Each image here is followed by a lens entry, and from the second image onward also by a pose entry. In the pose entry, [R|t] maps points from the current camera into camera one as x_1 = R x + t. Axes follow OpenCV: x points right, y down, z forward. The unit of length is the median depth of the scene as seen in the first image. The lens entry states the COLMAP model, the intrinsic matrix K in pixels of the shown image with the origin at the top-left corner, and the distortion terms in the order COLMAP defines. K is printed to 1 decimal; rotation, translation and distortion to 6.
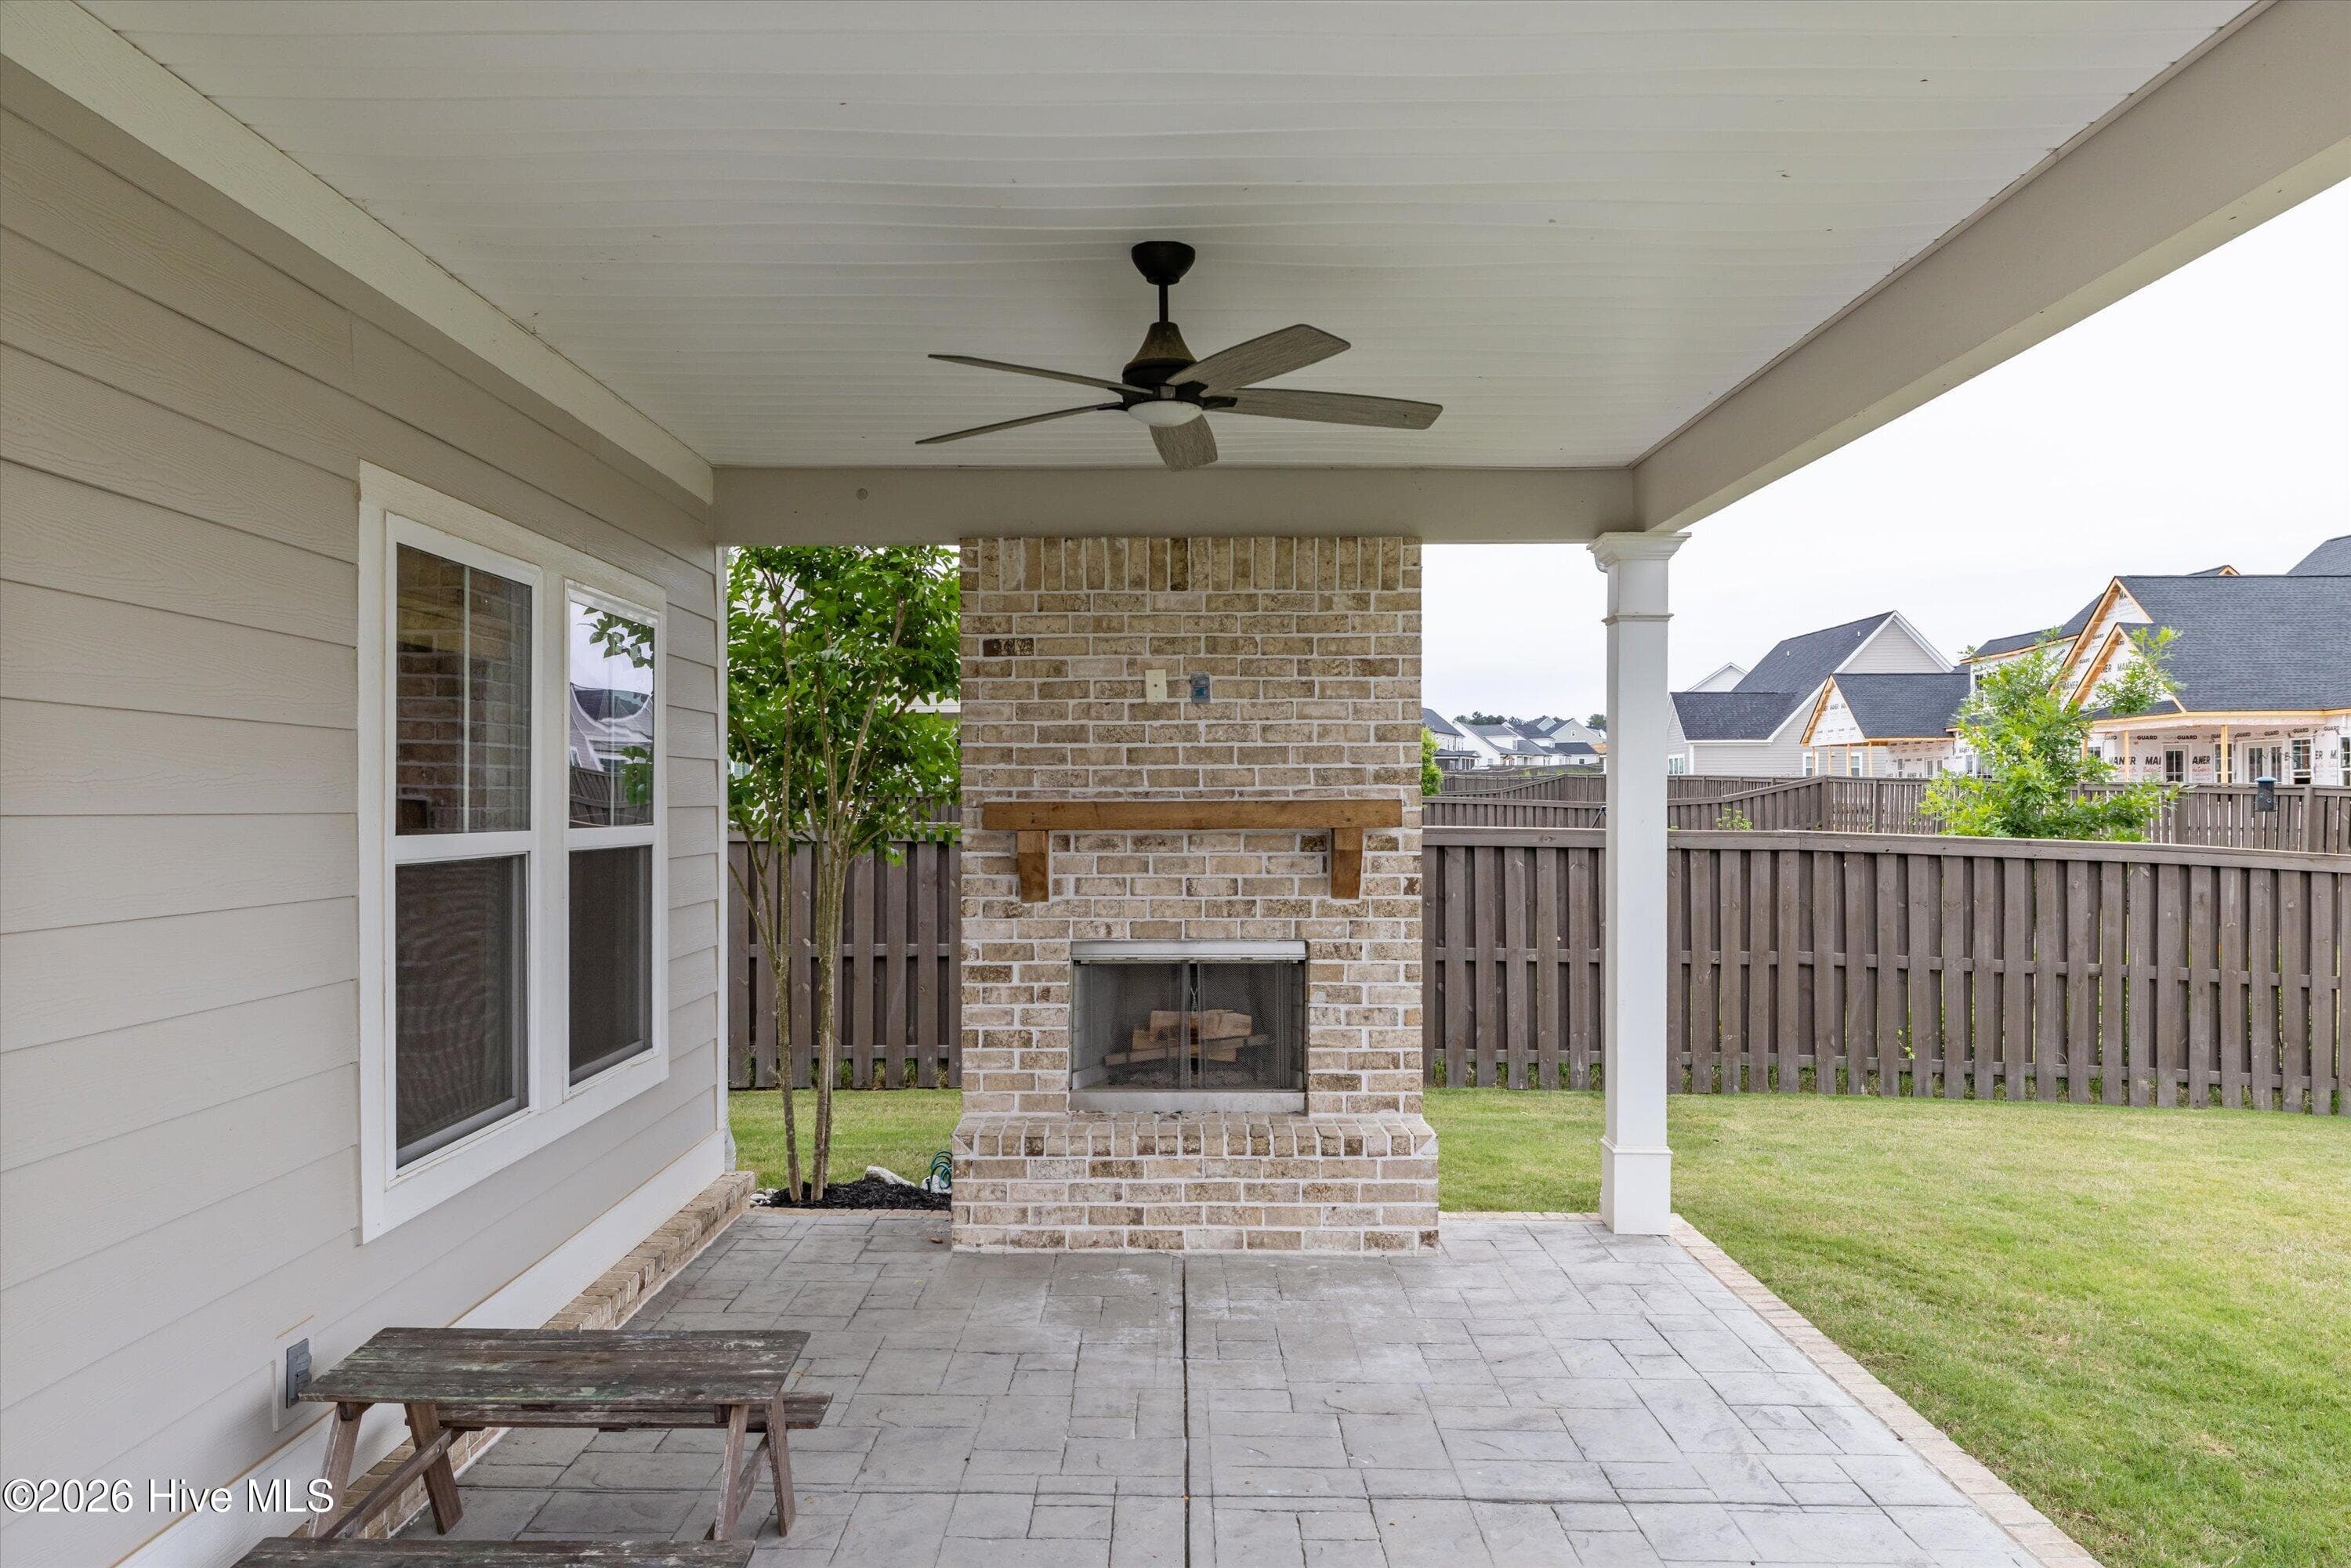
lens RADIAL K [[1628.9, 0, 1175.5], [0, 1628.9, 784.0], [0, 0, 1]] dist [0.049862, -0.085663]
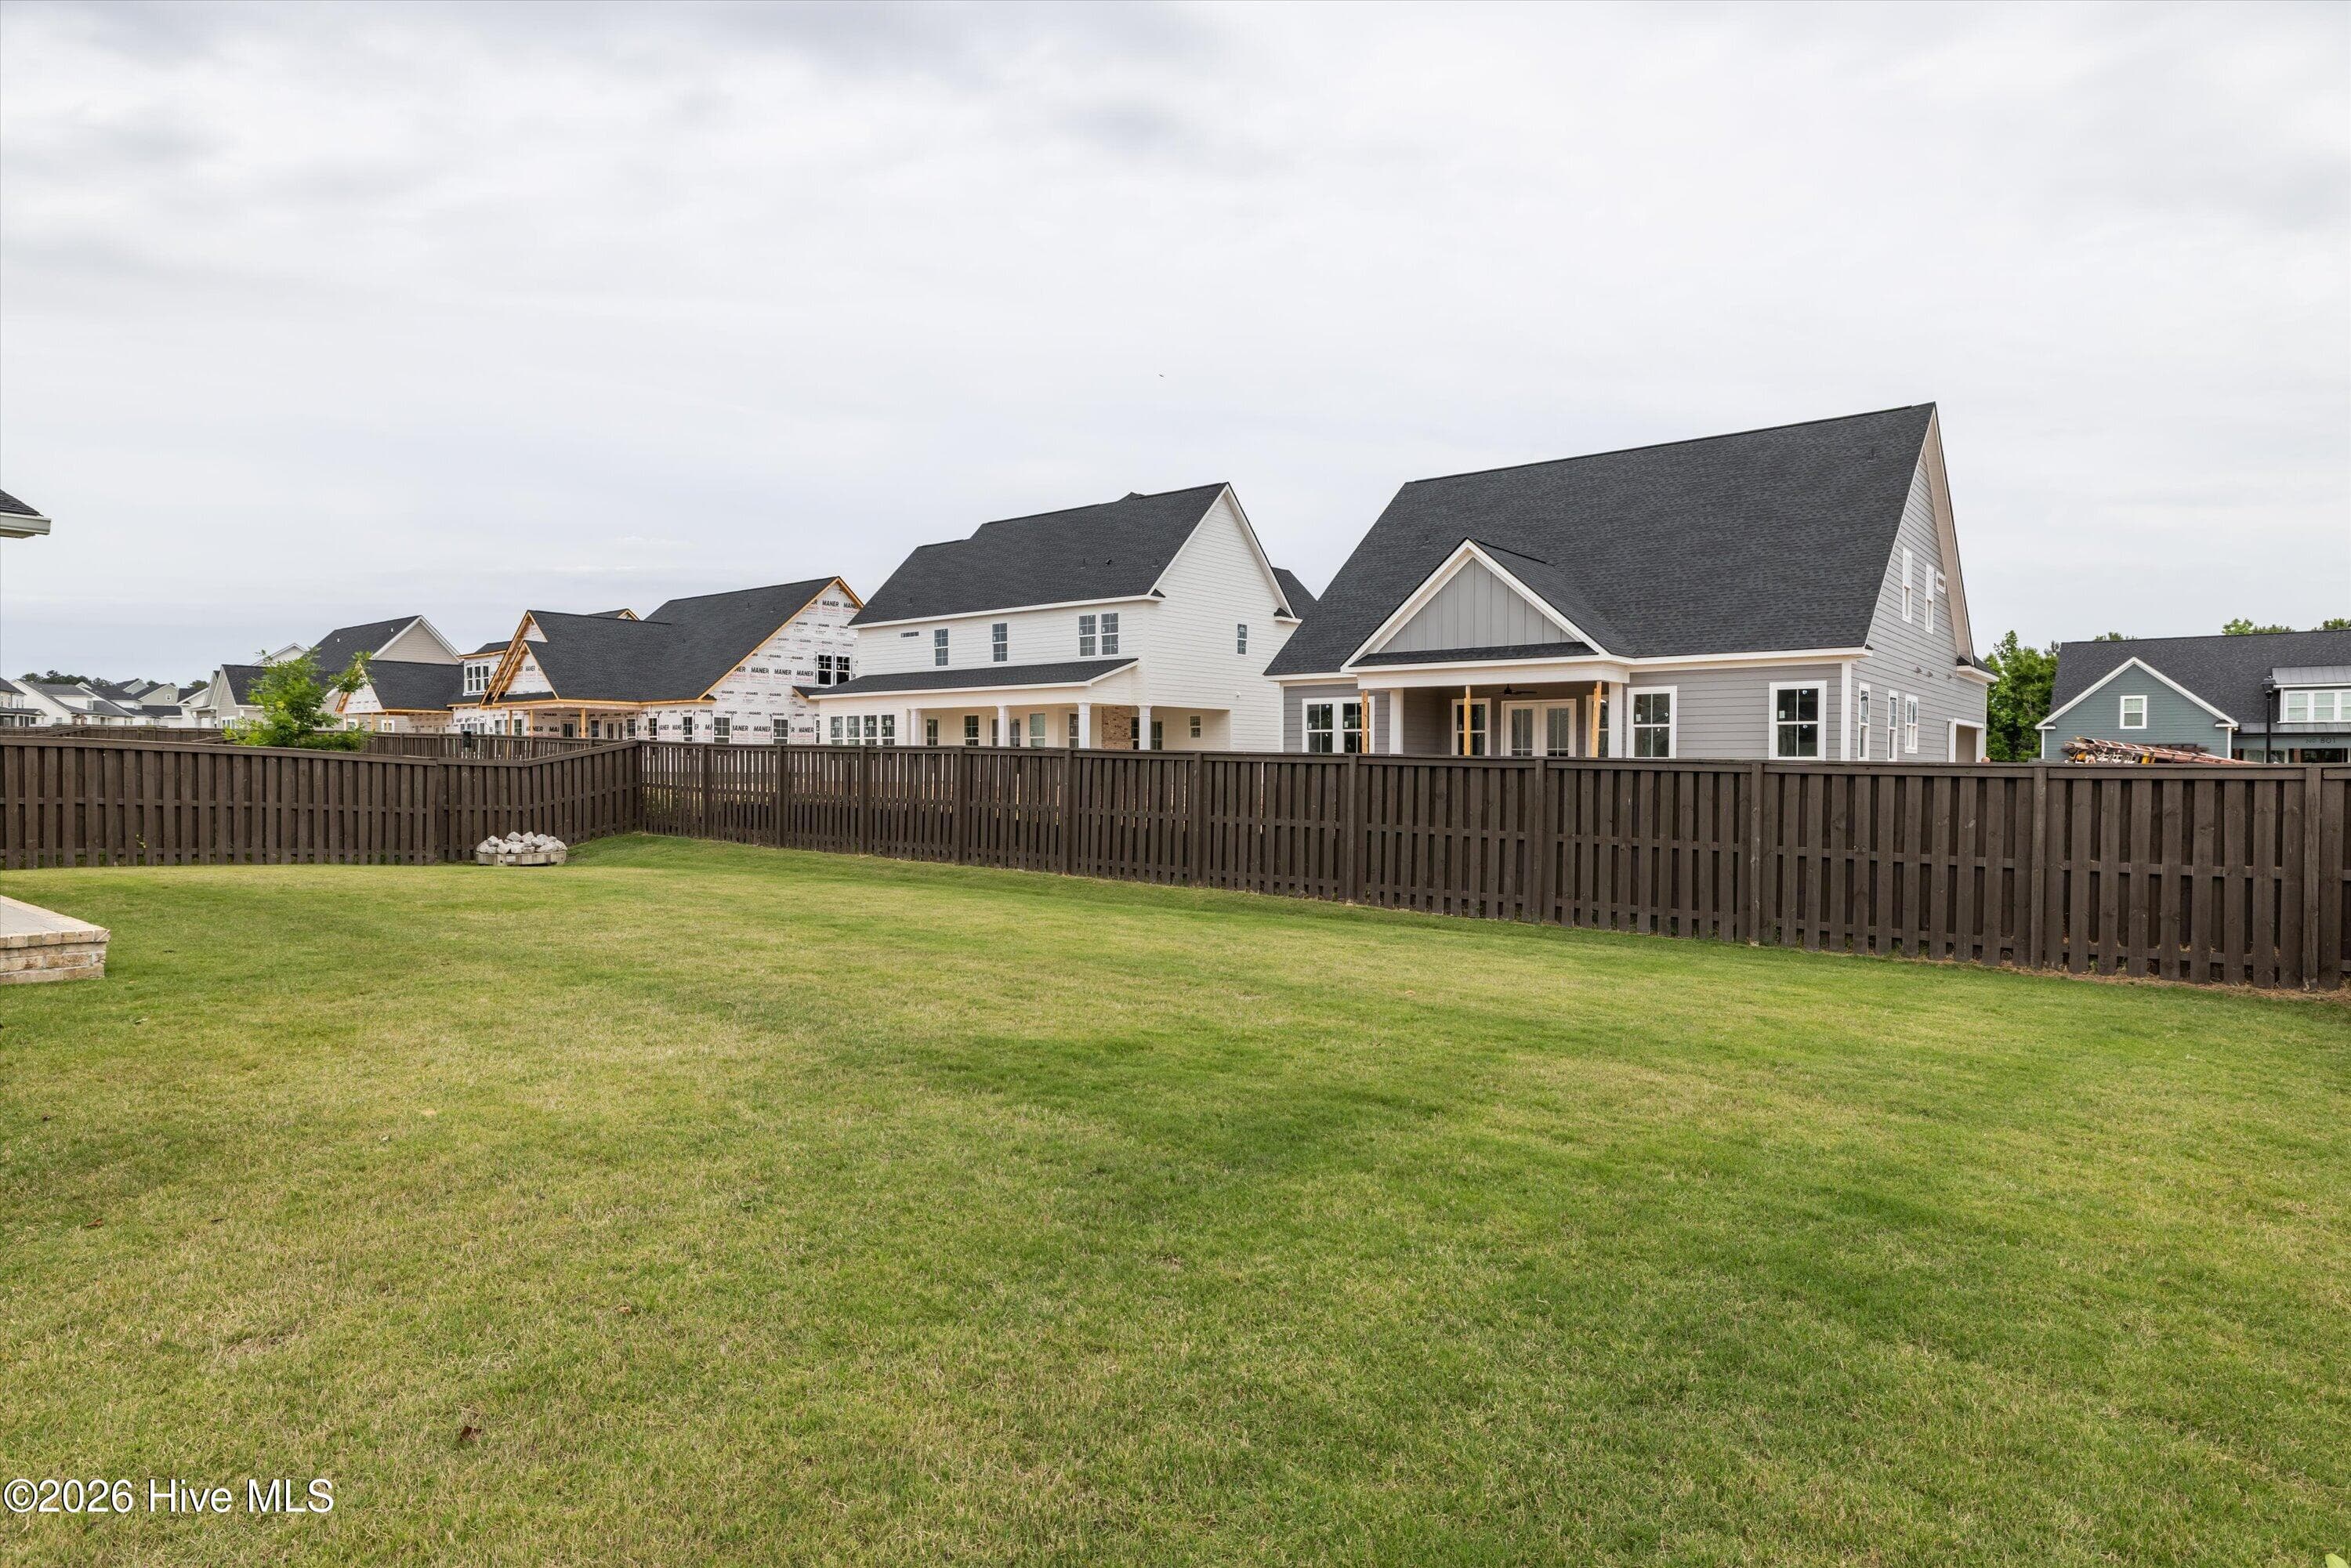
lens RADIAL K [[1308.3, 0, 1175.5], [0, 1308.3, 784.0], [0, 0, 1]] dist [0.002916, 0.000157]
pose [[0.632014, -0.001874, 0.774954, -0.032198], [-0.016017, 0.999752, 0.015479, 0.072506], [-0.774791, -0.022195, 0.631827, -2.029681]]
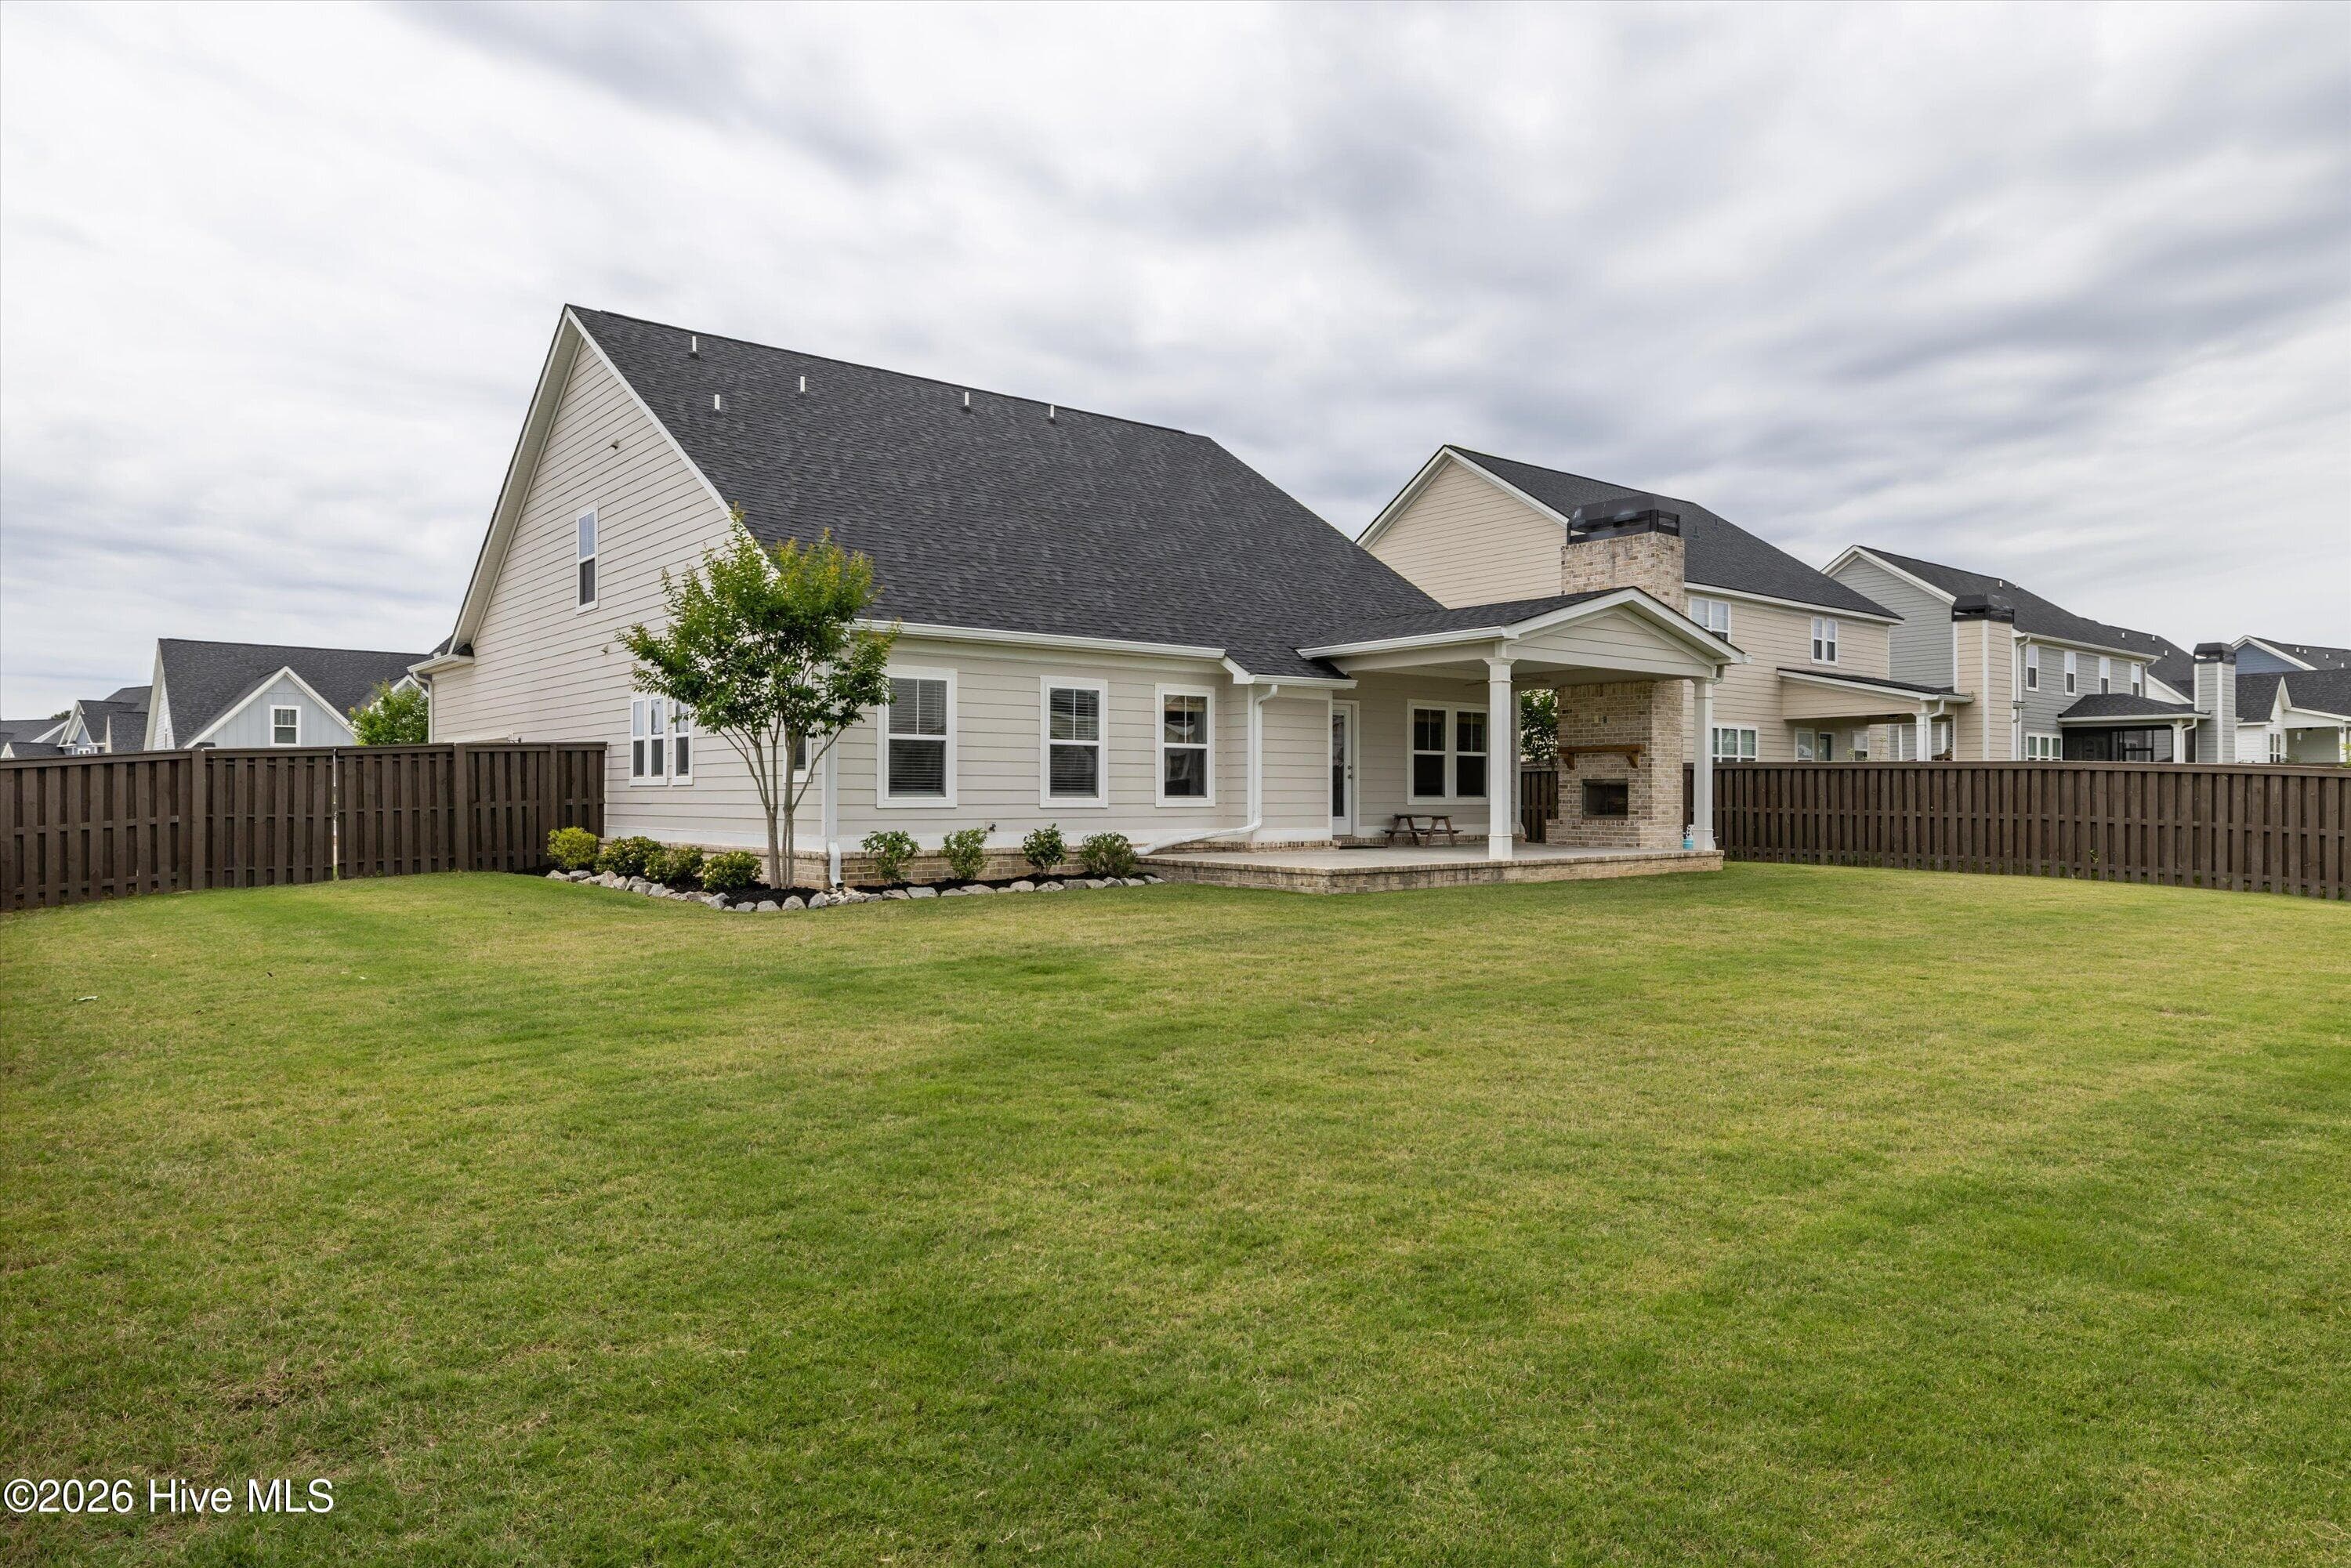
lens RADIAL K [[1454.7, 0, 1175.5], [0, 1454.7, 784.0], [0, 0, 1]] dist [0.008188, 0.002276]
pose [[0.634961, -0.004124, -0.772533, 2.209701], [0.005773, 0.999983, -0.000593, 0.104093], [0.772522, -0.004083, 0.634974, -2.246906]]
